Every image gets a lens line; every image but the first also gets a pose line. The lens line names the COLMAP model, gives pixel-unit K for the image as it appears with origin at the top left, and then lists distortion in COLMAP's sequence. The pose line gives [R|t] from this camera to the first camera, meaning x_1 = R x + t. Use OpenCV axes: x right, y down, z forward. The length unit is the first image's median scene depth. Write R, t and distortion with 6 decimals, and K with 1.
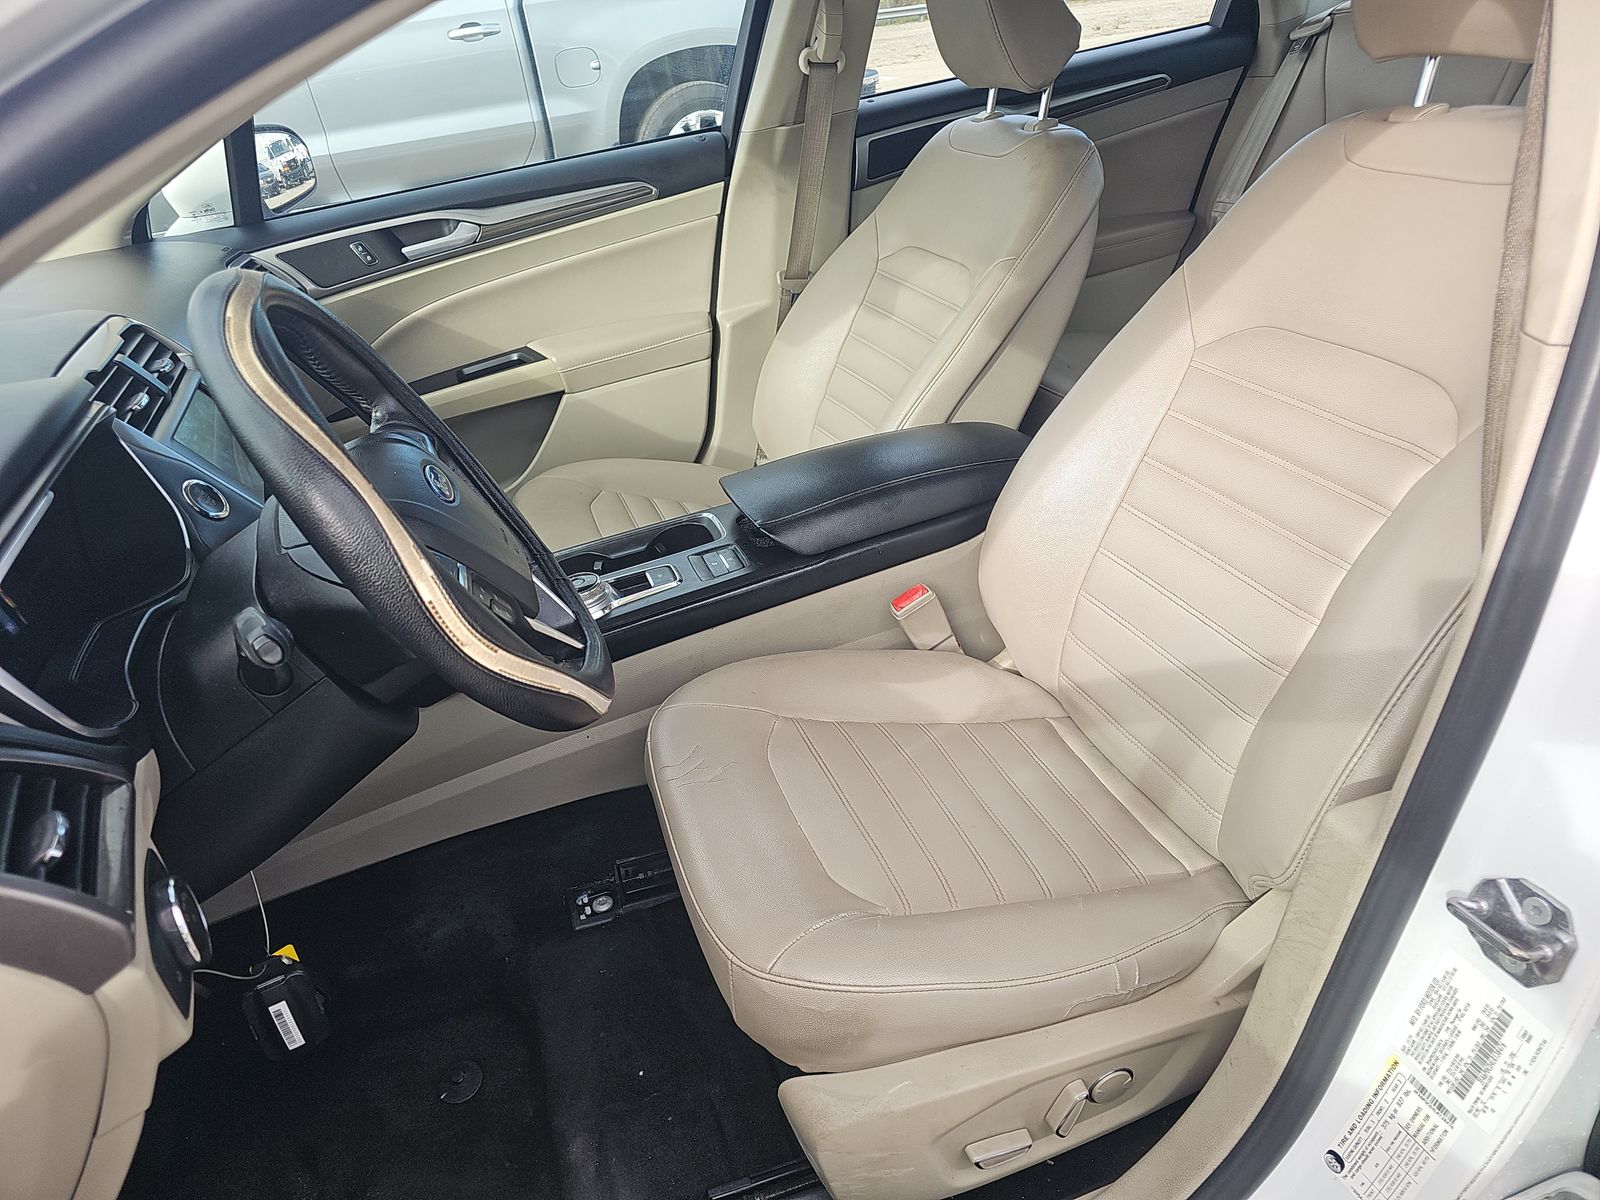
lens RADIAL K [[1071.0, 0, 784.3], [0, 1071.0, 636.9], [0, 0, 1]] dist [0.002478, -0.004910]
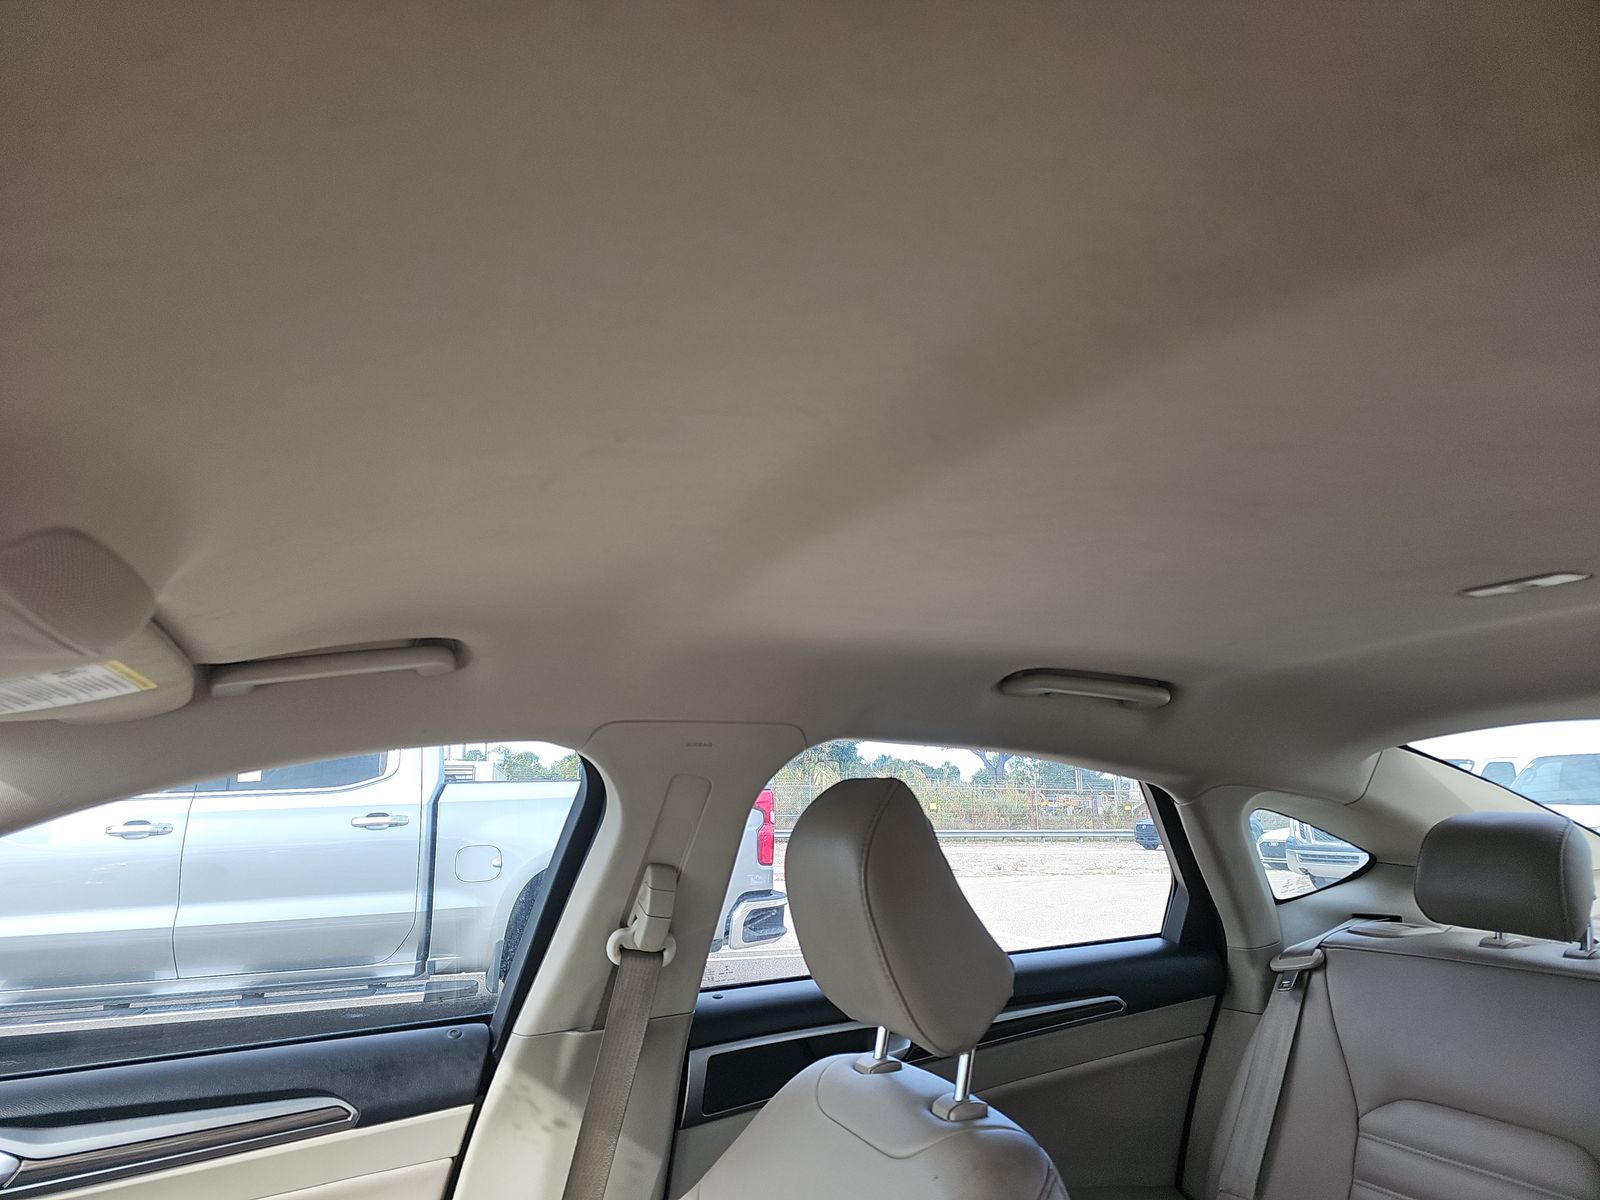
lens RADIAL K [[1065.5, 0, 776.7], [0, 1065.5, 606.6], [0, 0, 1]] dist [0.043769, -0.023060]
pose [[0.993404, 0.110616, 0.030223, 0.069061], [-0.062117, 0.740645, -0.669019, -0.216948], [-0.096388, 0.662728, 0.742631, 0.294691]]
